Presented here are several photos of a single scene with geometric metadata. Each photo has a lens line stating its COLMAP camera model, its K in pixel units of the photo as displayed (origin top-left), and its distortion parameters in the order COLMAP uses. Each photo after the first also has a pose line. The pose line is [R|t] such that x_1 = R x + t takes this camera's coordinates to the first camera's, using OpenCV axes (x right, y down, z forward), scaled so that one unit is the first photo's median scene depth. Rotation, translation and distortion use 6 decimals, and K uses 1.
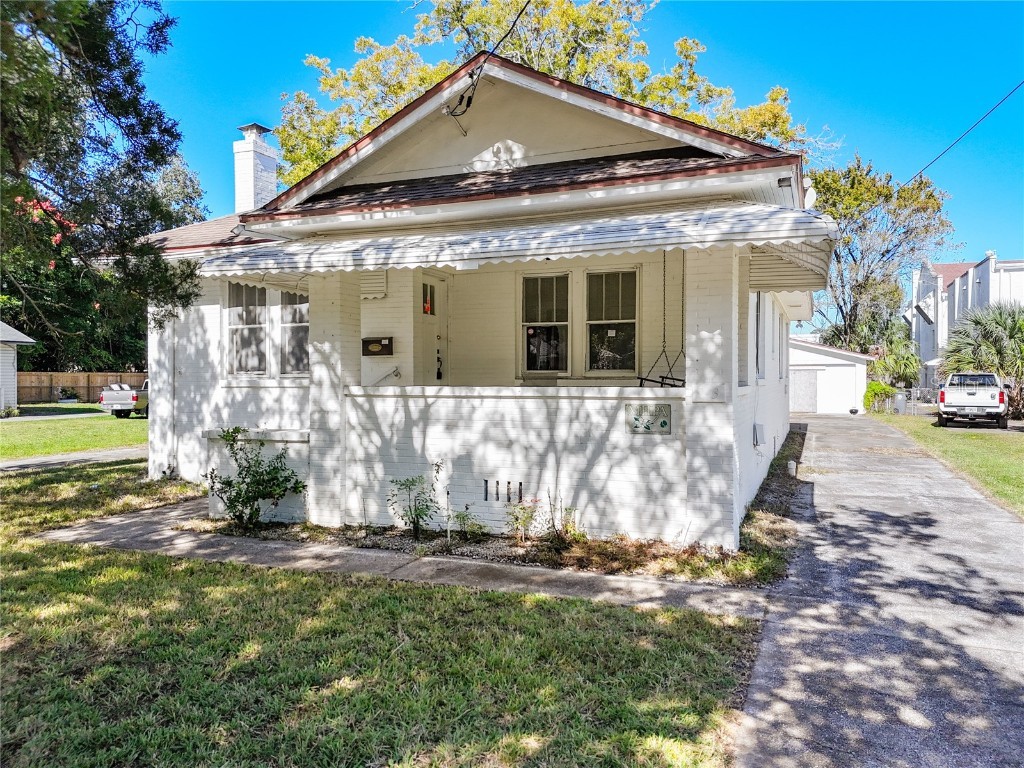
lens RADIAL K [[739.5, 0, 512.0], [0, 739.5, 384.0], [0, 0, 1]] dist [0.005369, 0.002328]
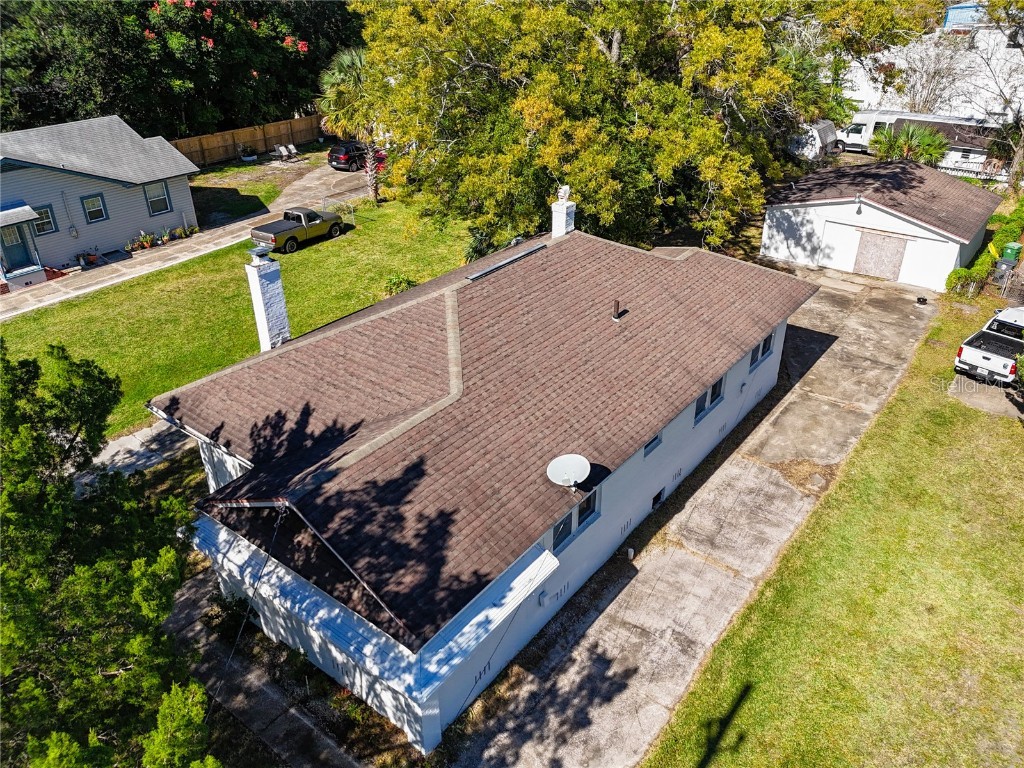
lens RADIAL K [[728.7, 0, 512.0], [0, 728.7, 384.0], [0, 0, 1]] dist [0.003357, 0.001202]
pose [[0.961844, 0.124311, -0.243726, 0.244885], [0.008982, 0.875992, 0.482241, -0.440562], [0.273450, -0.466030, 0.841452, -0.029419]]
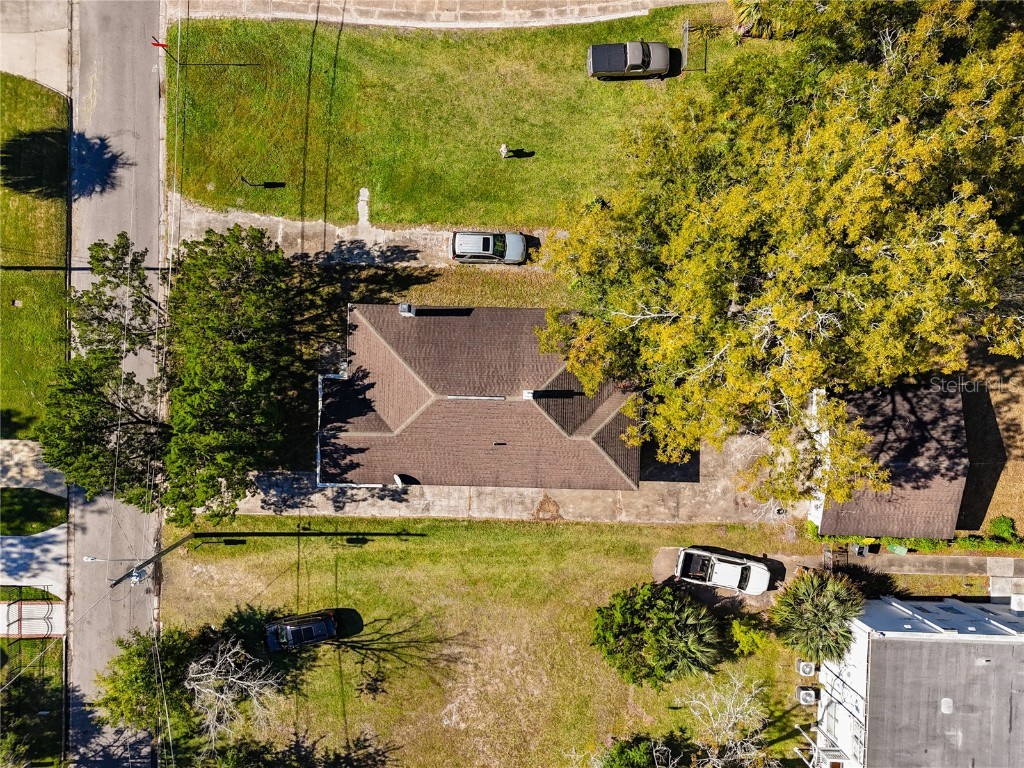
lens RADIAL K [[728.7, 0, 512.0], [0, 728.7, 384.0], [0, 0, 1]] dist [0.003357, 0.001202]
pose [[0.359195, 0.933252, 0.004528, 0.031917], [-0.003569, -0.003478, 0.999988, -1.838280], [0.933256, -0.359206, 0.002081, 0.750651]]
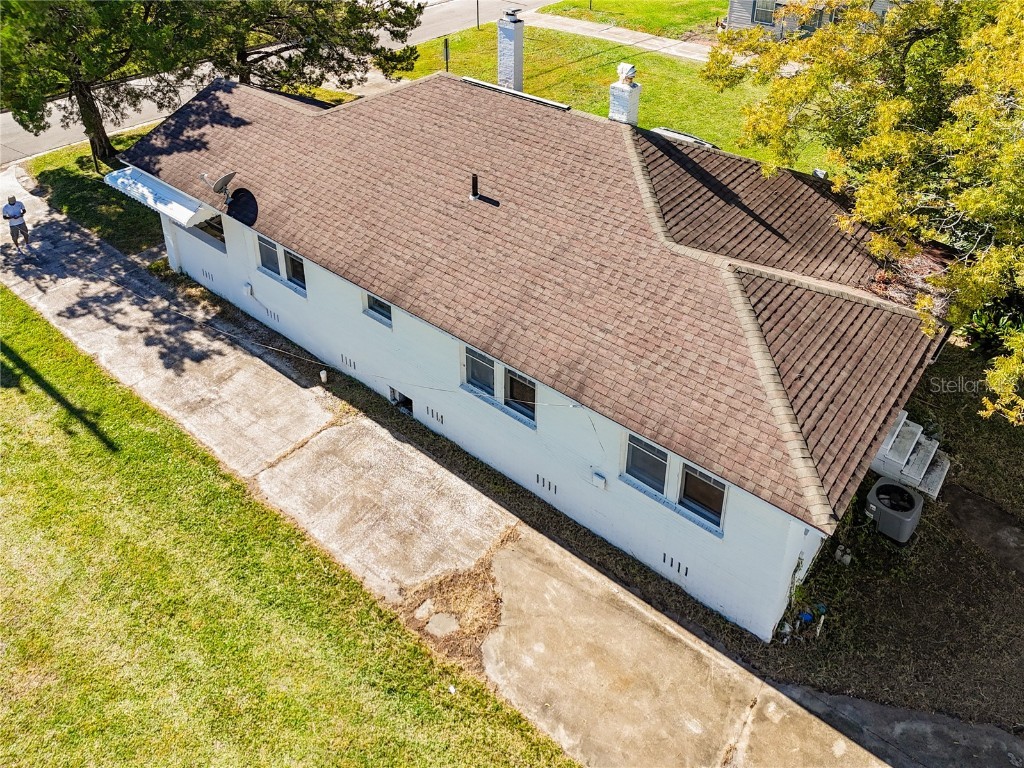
lens RADIAL K [[728.7, 0, 512.0], [0, 728.7, 384.0], [0, 0, 1]] dist [0.003357, 0.001202]
pose [[-0.297575, 0.618465, -0.727289, 0.635126], [0.004856, 0.762771, 0.646651, -0.375369], [0.954686, 0.188895, -0.229985, 0.844518]]
